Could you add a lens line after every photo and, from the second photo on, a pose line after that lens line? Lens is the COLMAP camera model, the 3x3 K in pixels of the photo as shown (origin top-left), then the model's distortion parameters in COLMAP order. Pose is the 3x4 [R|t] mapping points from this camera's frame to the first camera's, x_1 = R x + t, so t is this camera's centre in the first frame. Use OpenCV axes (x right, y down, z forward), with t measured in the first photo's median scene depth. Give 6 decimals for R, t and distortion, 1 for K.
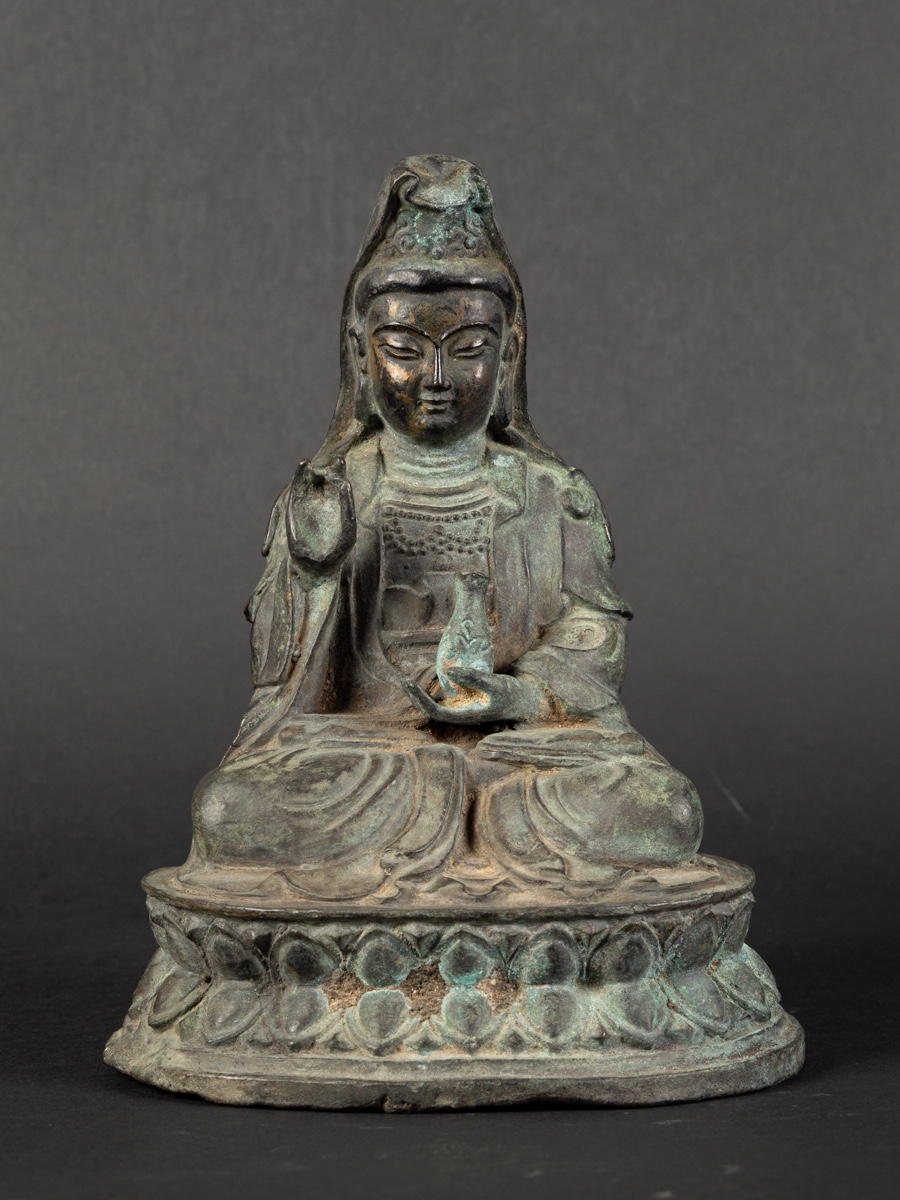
lens RADIAL K [[3414.0, 0, 446.7], [0, 3414.0, 539.7], [0, 0, 1]] dist [-0.012569, 0.852447]
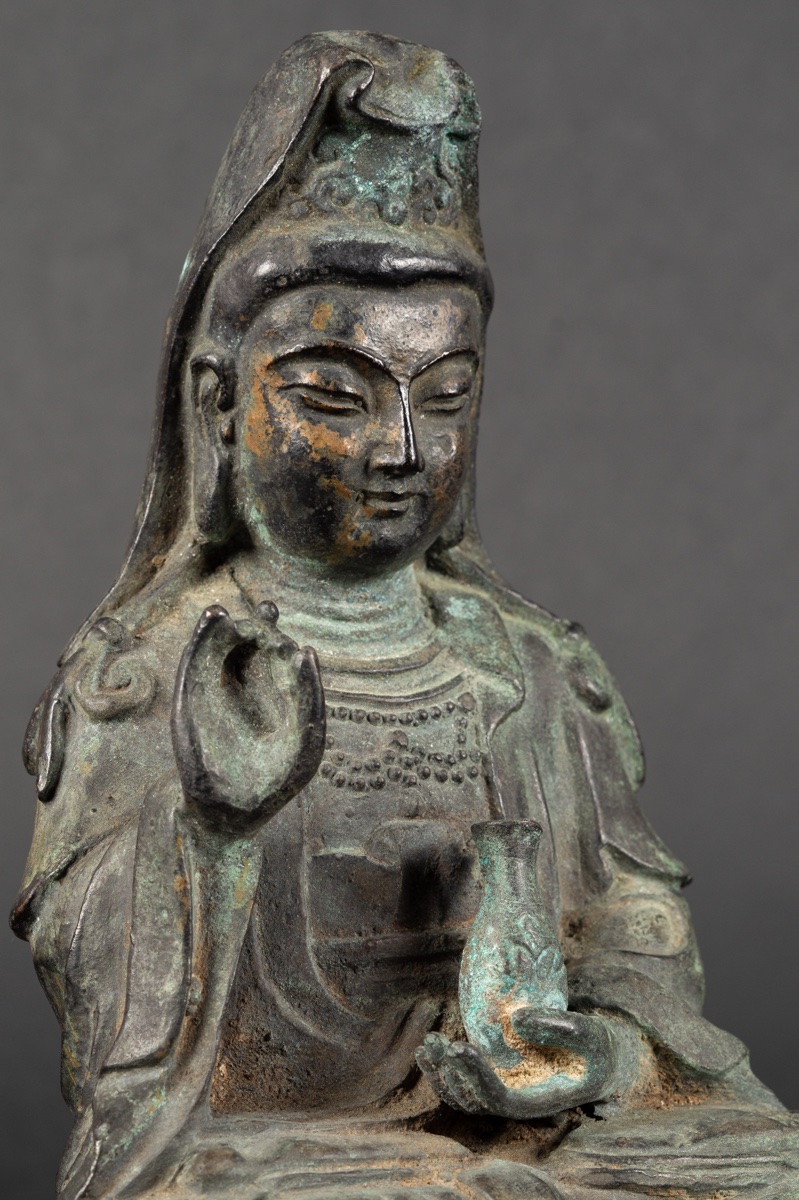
lens RADIAL K [[3143.5, 0, 399.5], [0, 3143.5, 600.0], [0, 0, 1]] dist [0.002214, -0.078412]
pose [[0.894627, -0.006505, 0.446767, -0.224005], [0.021077, 0.999395, -0.027654, -0.011306], [-0.446317, 0.034157, 0.894223, 0.582043]]
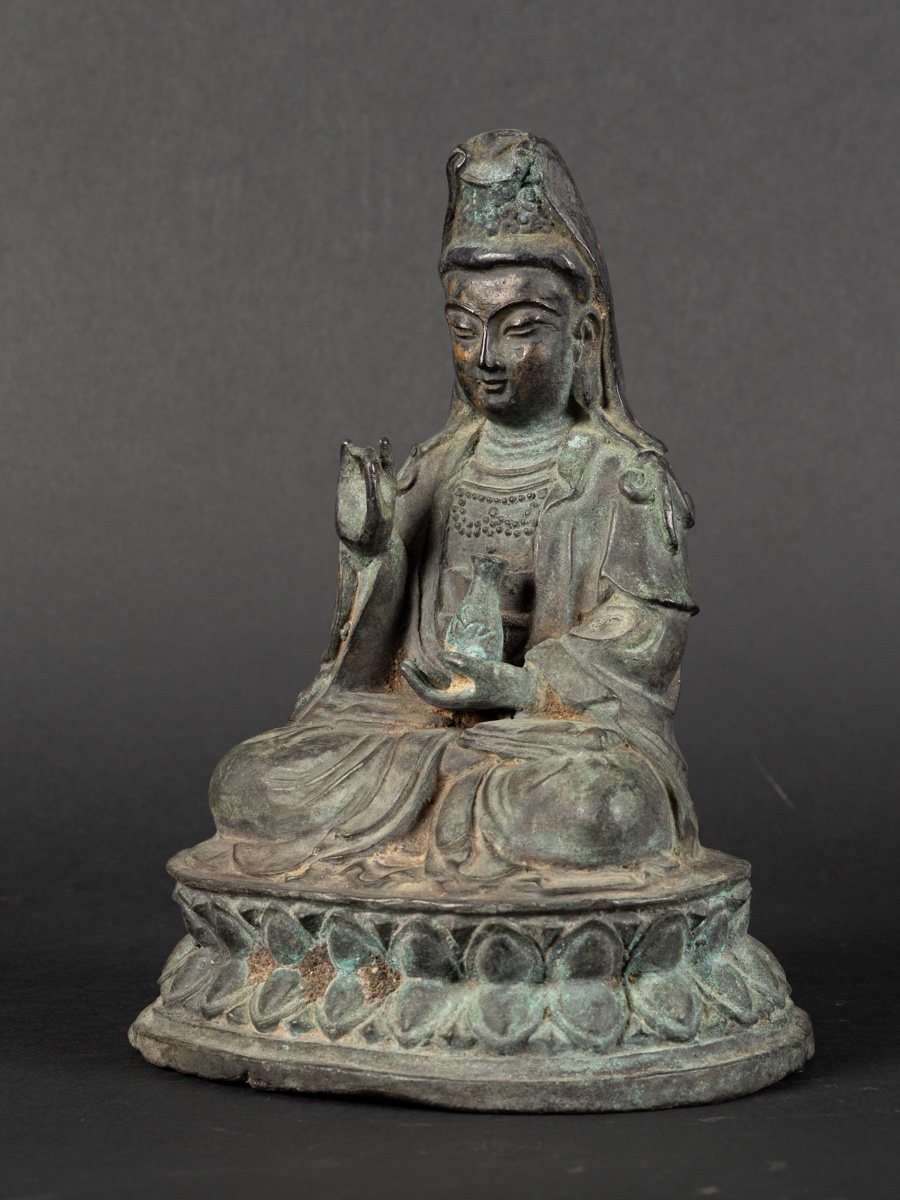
lens RADIAL K [[3414.0, 0, 446.7], [0, 3414.0, 539.7], [0, 0, 1]] dist [-0.012569, 0.852447]
pose [[0.830318, 0.022189, -0.556848, 0.548129], [-0.016201, 0.999746, 0.015681, -0.010322], [0.557054, -0.003999, 0.830467, 0.181372]]
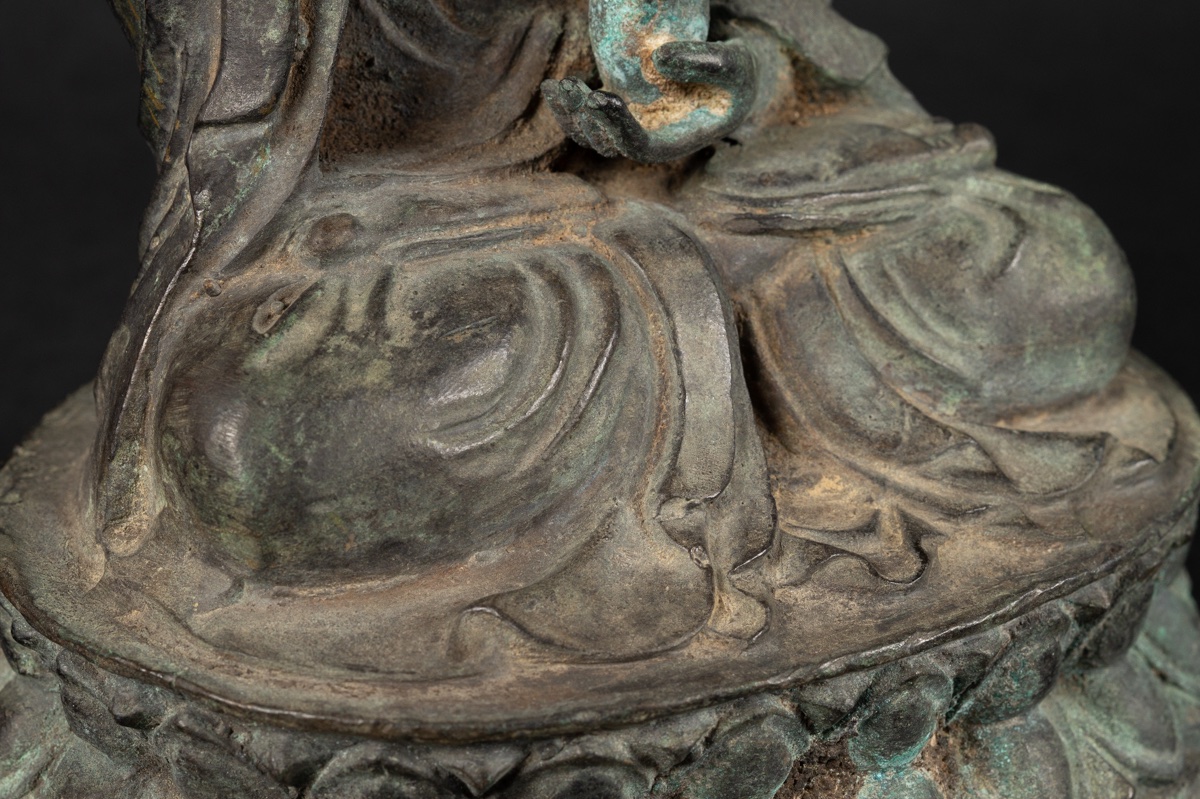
lens RADIAL K [[3143.5, 0, 600.0], [0, 3143.5, 399.5], [0, 0, 1]] dist [0.002214, -0.078412]
pose [[0.835058, -0.198817, 0.512982, -0.228981], [-0.006796, 0.928621, 0.370968, -0.073888], [-0.550120, -0.313266, 0.774101, 0.662877]]
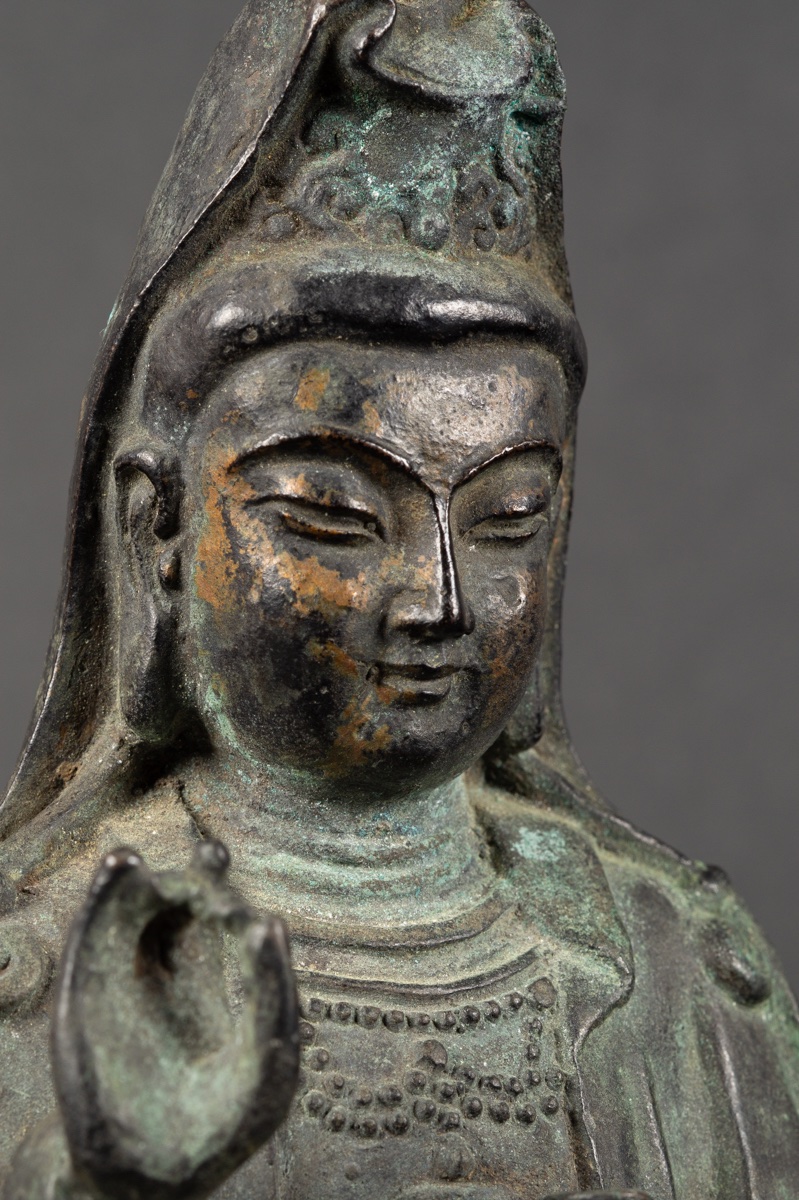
lens RADIAL K [[3364.1, 0, 399.5], [0, 3364.1, 600.0], [0, 0, 1]] dist [0.002137, 0.097884]
pose [[0.913847, 0.020338, 0.405549, -0.143246], [0.015206, 0.996330, -0.084232, -0.020078], [-0.405774, 0.083142, 0.910184, 0.717185]]
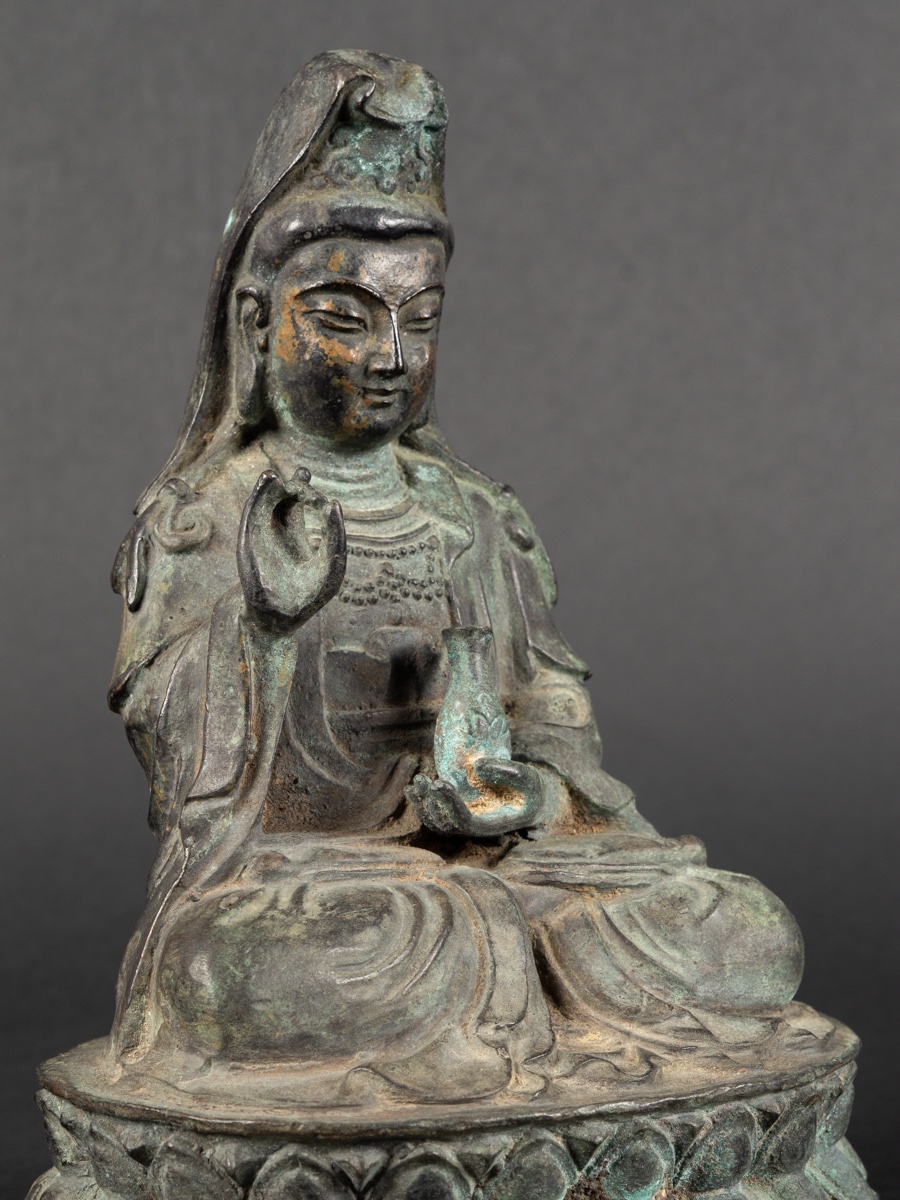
lens RADIAL K [[3319.4, 0, 450.0], [0, 3319.4, 600.0], [0, 0, 1]] dist [-0.038192, 0.770129]
pose [[0.852011, -0.019440, 0.523162, -0.368899], [0.014458, 0.999803, 0.013605, -0.005843], [-0.523323, -0.004028, 0.852125, 0.403894]]
